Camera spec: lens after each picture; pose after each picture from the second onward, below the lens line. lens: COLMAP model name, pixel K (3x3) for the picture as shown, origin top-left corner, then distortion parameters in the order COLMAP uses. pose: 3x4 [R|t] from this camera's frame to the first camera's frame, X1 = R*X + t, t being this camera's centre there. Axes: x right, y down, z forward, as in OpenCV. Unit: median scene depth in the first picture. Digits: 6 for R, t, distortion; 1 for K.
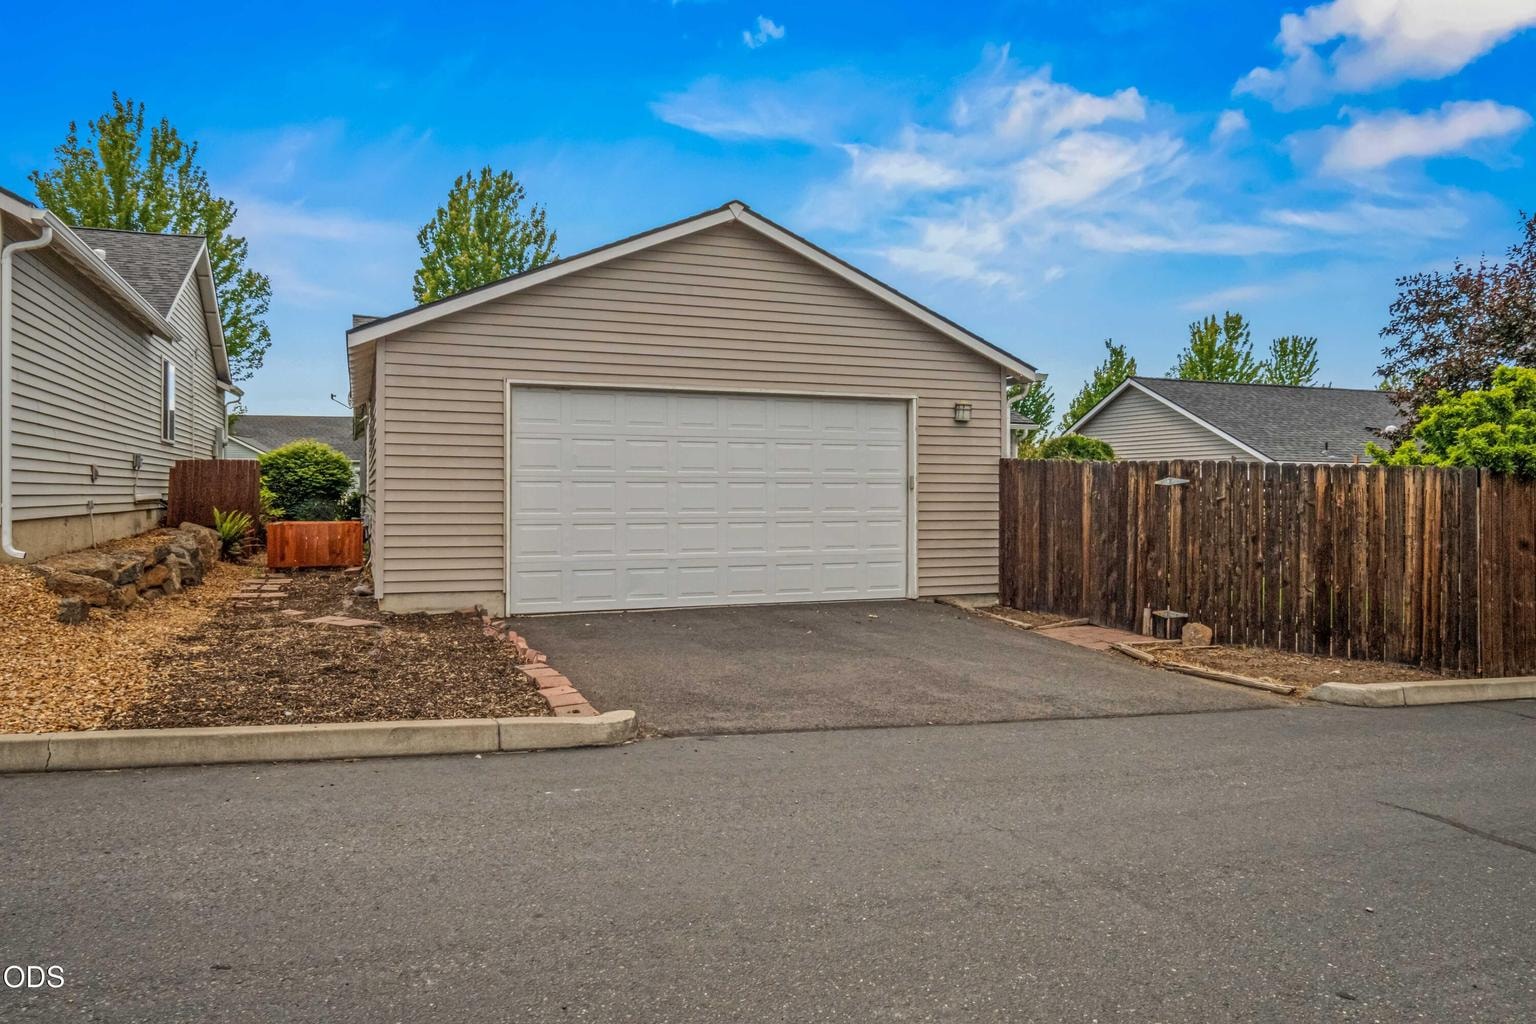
lens RADIAL K [[1058.1, 0, 763.9], [0, 1058.1, 489.1], [0, 0, 1]] dist [-0.012767, -0.002601]
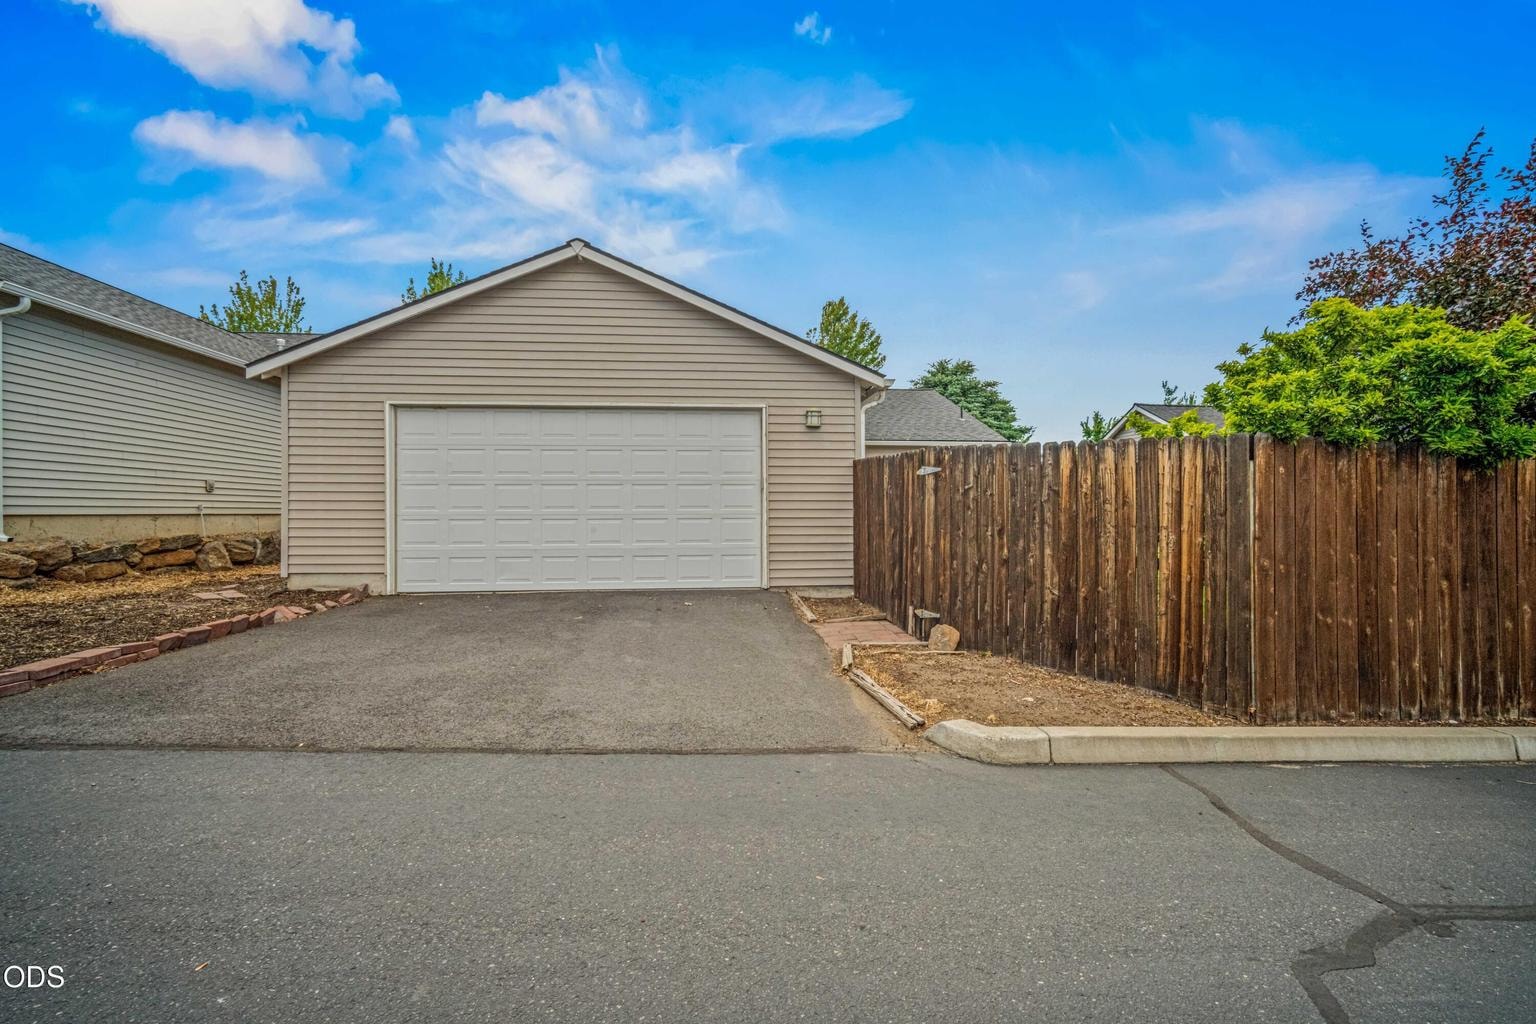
lens RADIAL K [[681.2, 0, 768.7], [0, 681.2, 508.3], [0, 0, 1]] dist [-0.010641, 0.000137]
pose [[0.958276, -0.006548, -0.285770, 0.433327], [0.005843, 0.999977, -0.003317, 0.027826], [0.285786, 0.001508, 0.958292, 0.396296]]
